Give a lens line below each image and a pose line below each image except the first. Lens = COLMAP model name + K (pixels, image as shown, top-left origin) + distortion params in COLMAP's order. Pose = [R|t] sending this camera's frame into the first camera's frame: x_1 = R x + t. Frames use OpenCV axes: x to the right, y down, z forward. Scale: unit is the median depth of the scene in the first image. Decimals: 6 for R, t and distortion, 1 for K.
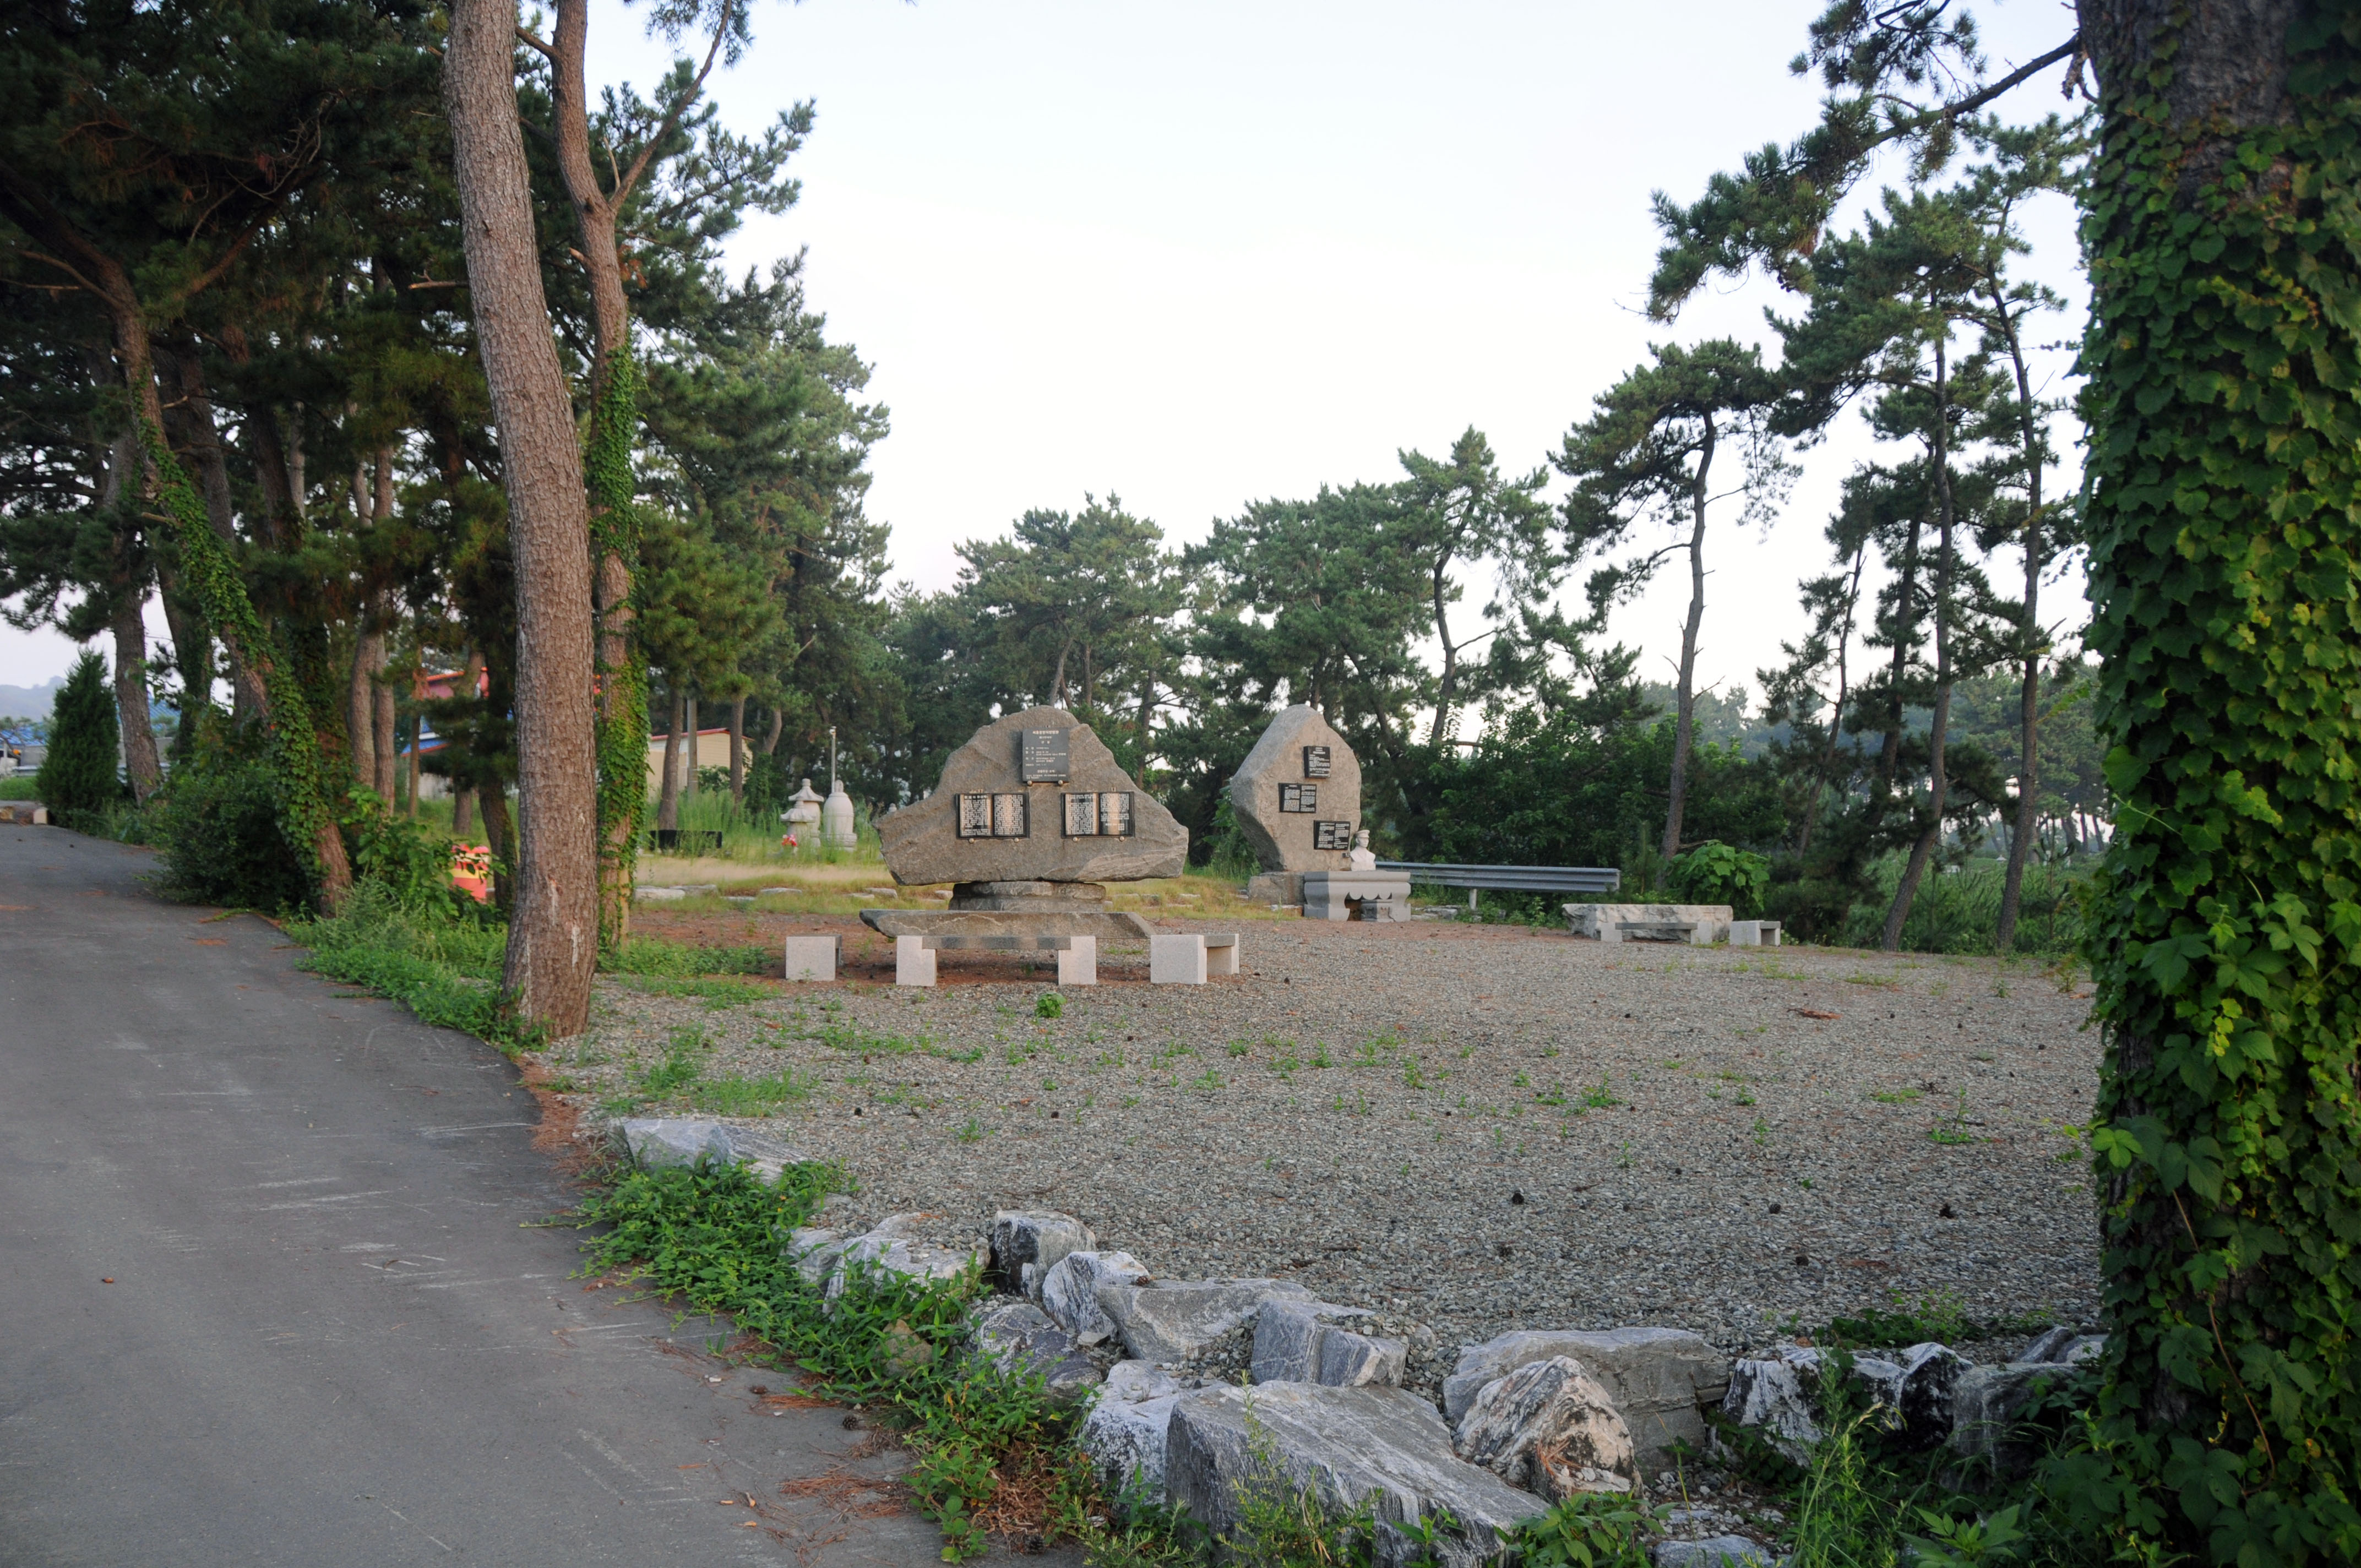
lens RADIAL K [[1830.7, 0, 1149.9], [0, 1830.7, 885.1], [0, 0, 1]] dist [-0.182646, 0.137770]
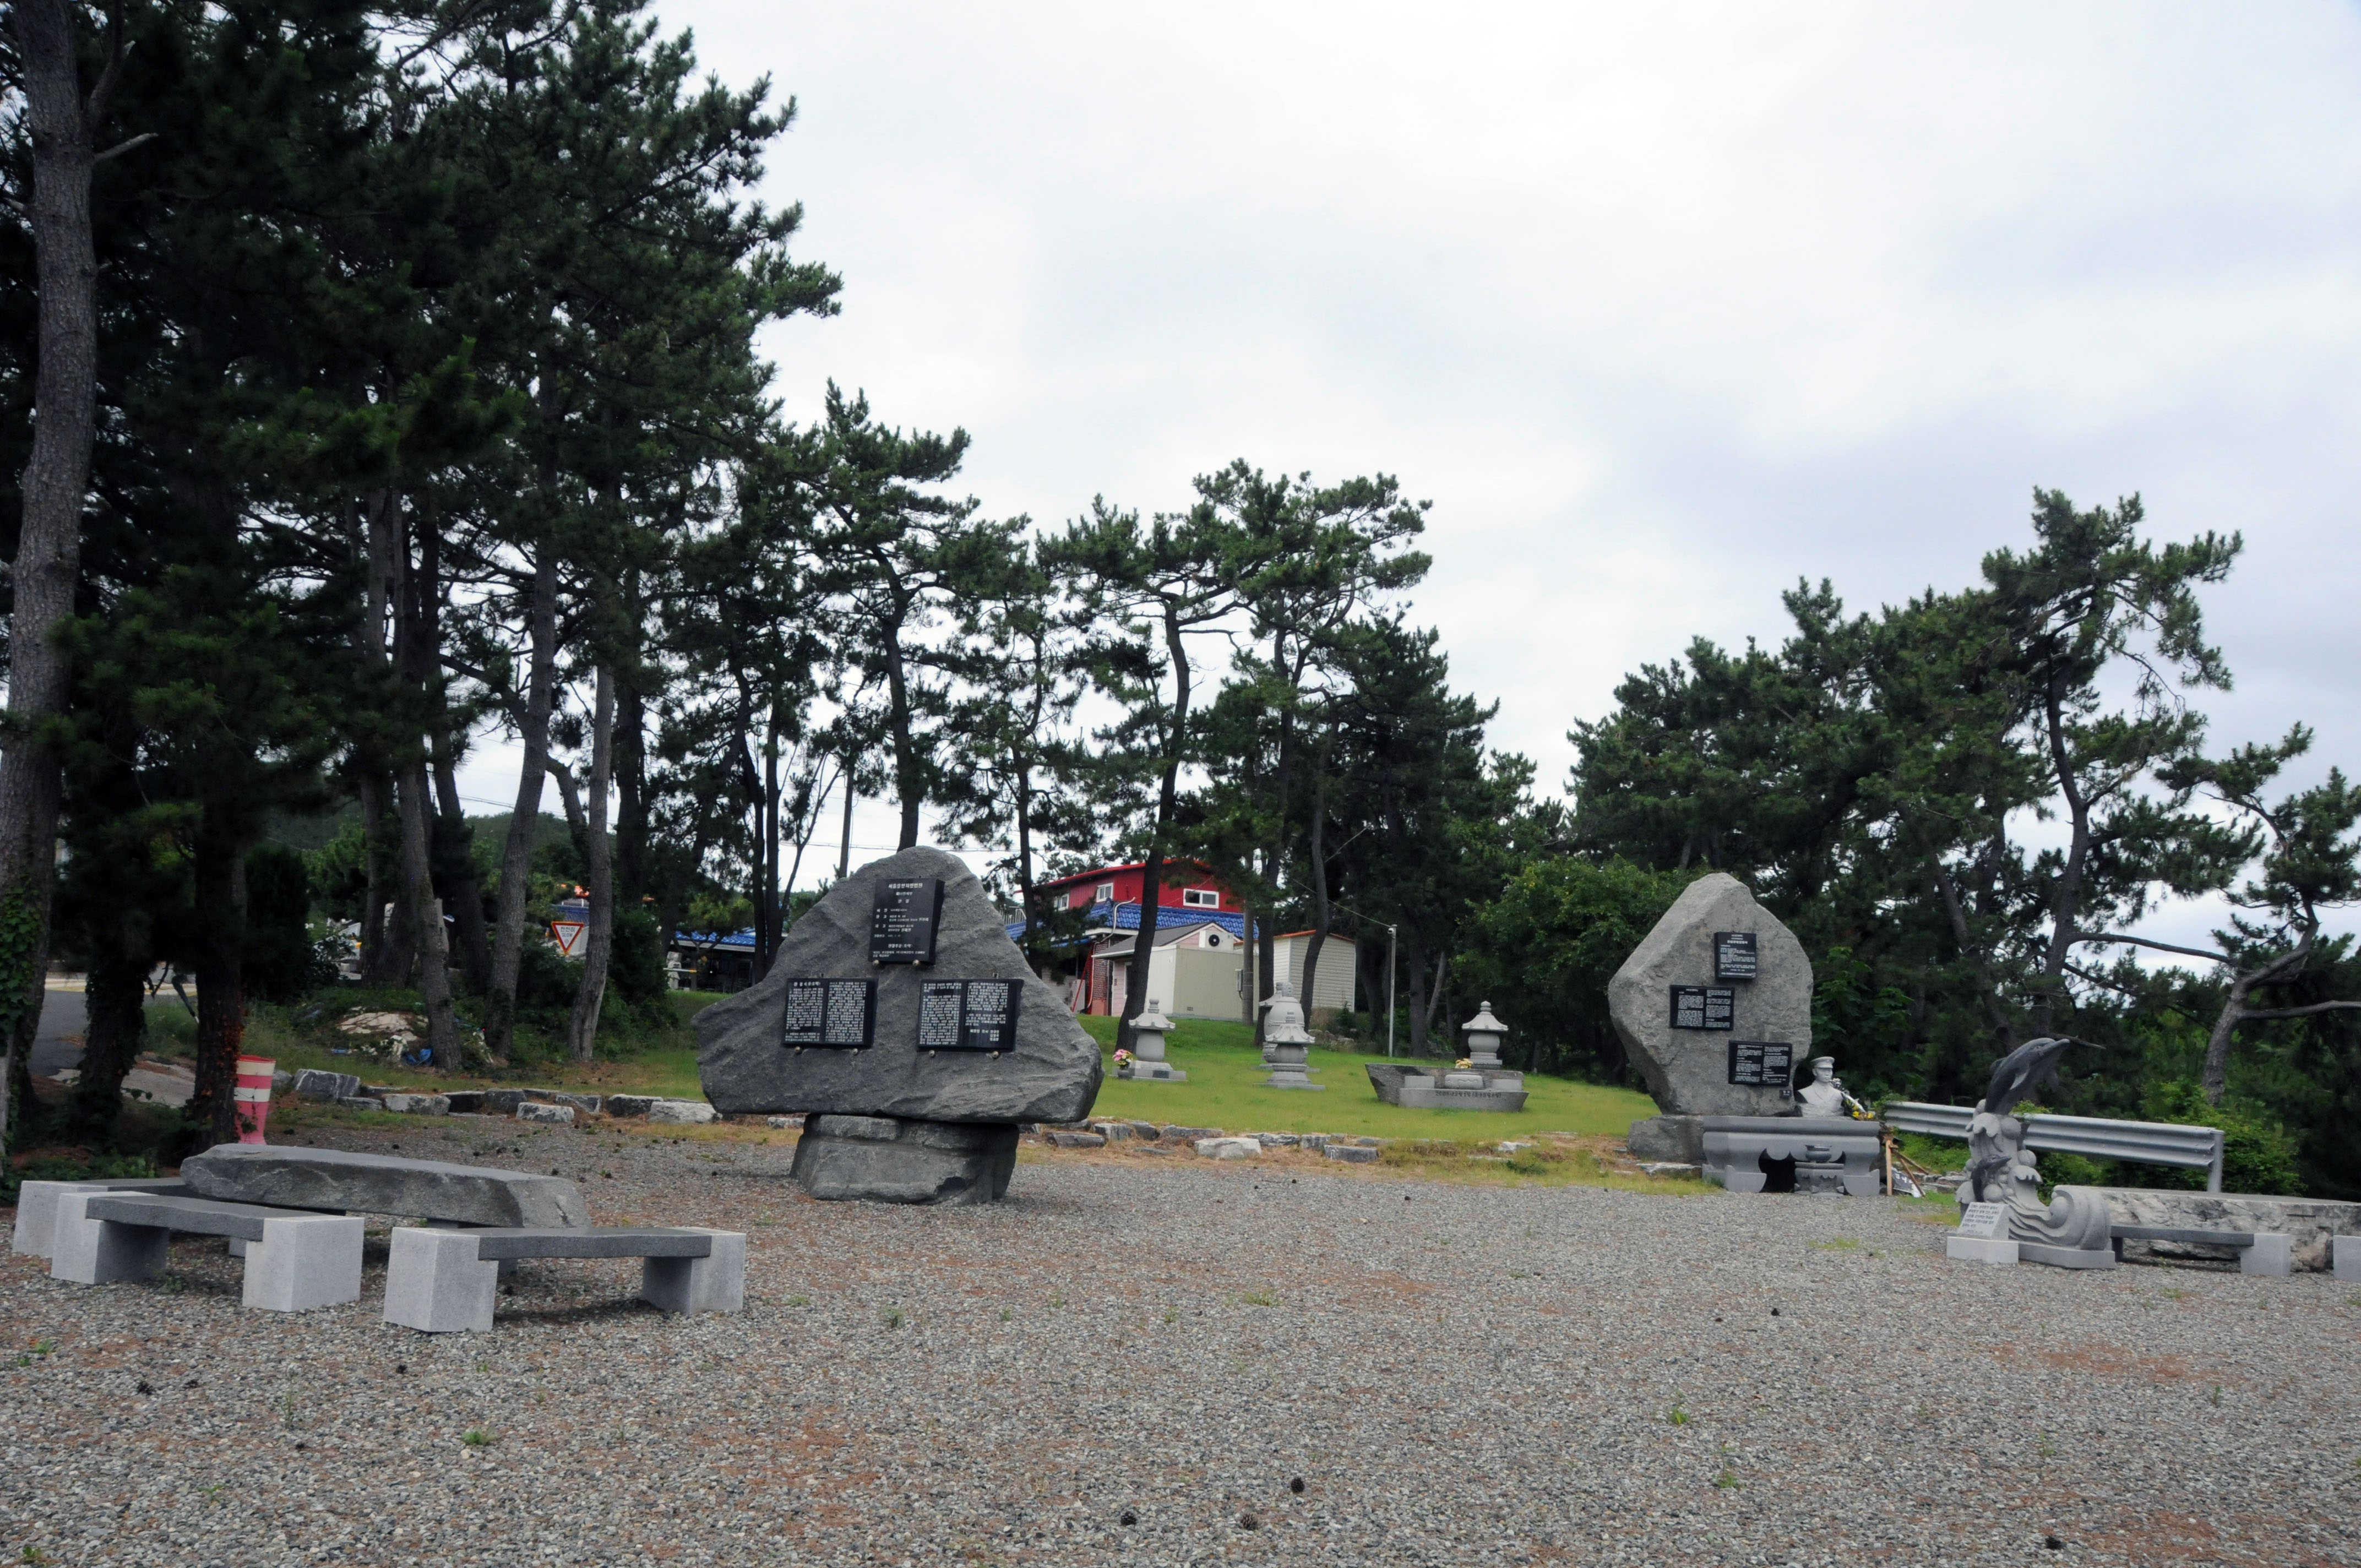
lens RADIAL K [[1844.0, 0, 1144.4], [0, 1844.0, 915.7], [0, 0, 1]] dist [-0.184117, 0.146520]
pose [[0.892296, -0.003611, -0.451437, 0.199158], [-0.042064, 0.994953, -0.091101, -0.011078], [0.449487, 0.100279, 0.887640, 0.294420]]
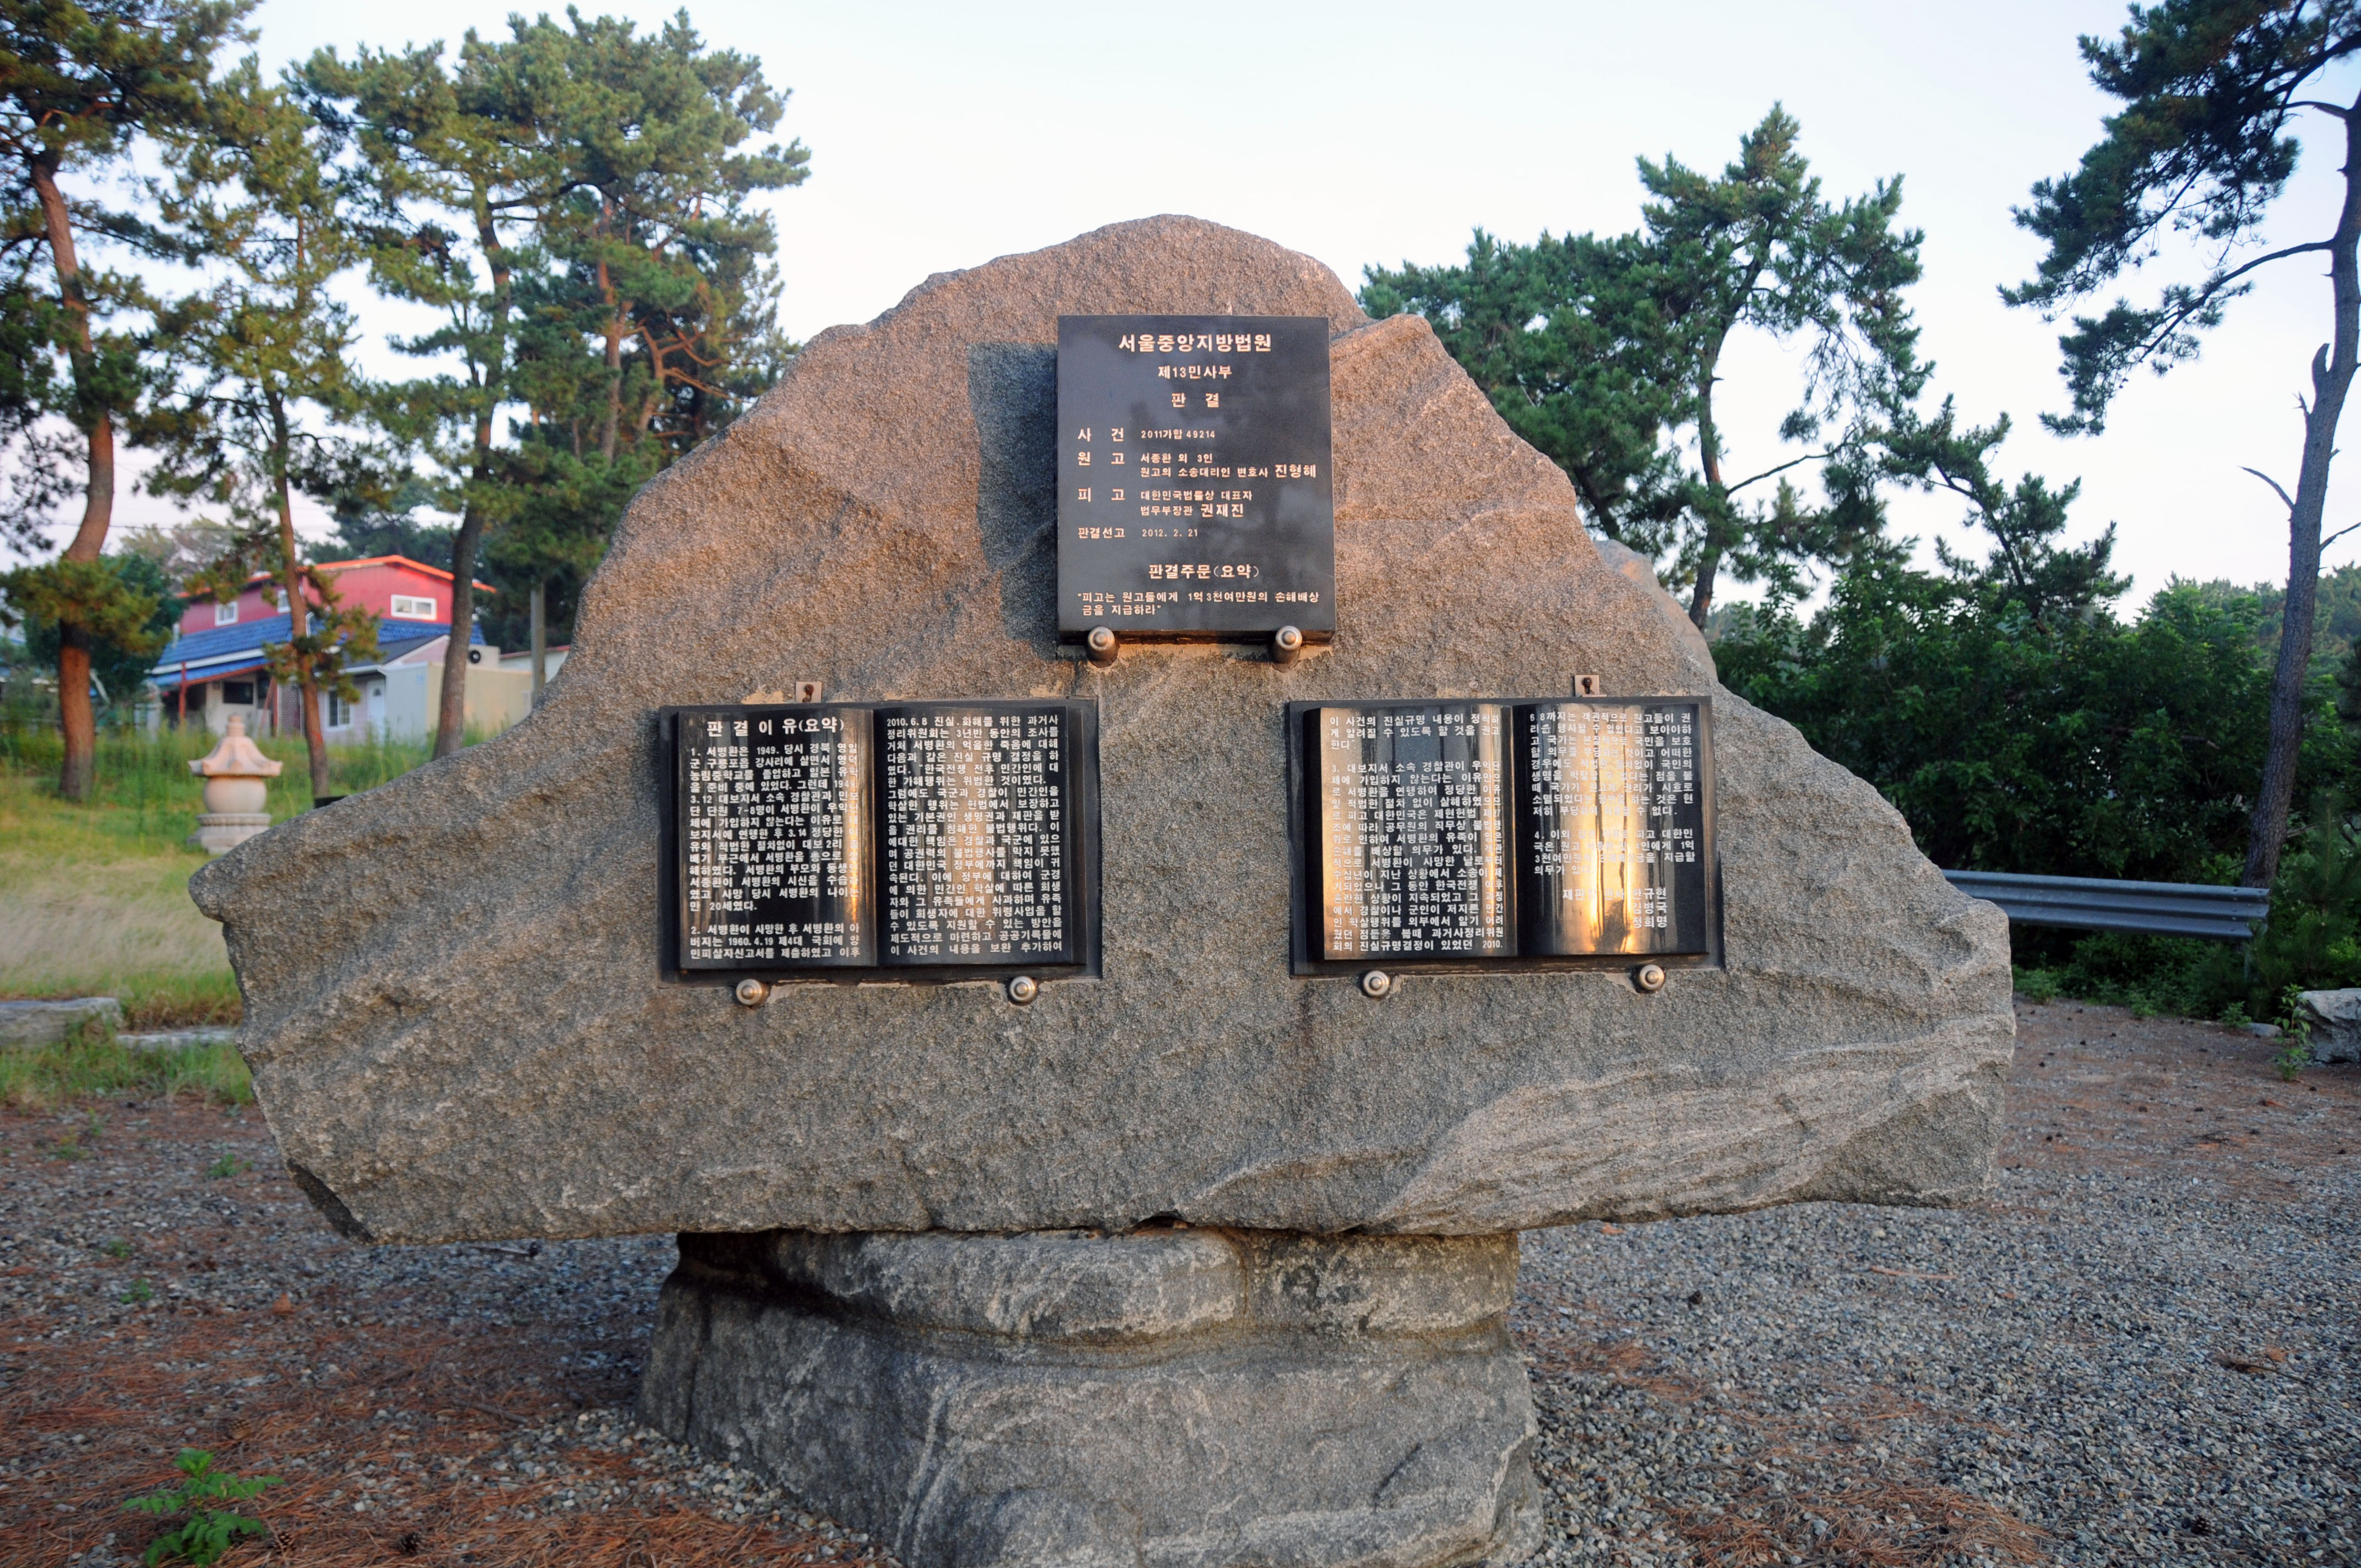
lens RADIAL K [[1830.7, 0, 1149.9], [0, 1830.7, 885.1], [0, 0, 1]] dist [-0.182646, 0.137770]
pose [[0.999942, 0.001511, 0.010690, -0.040168], [-0.001881, 0.999396, 0.034702, -0.025193], [-0.010631, -0.034720, 0.999341, 0.531025]]
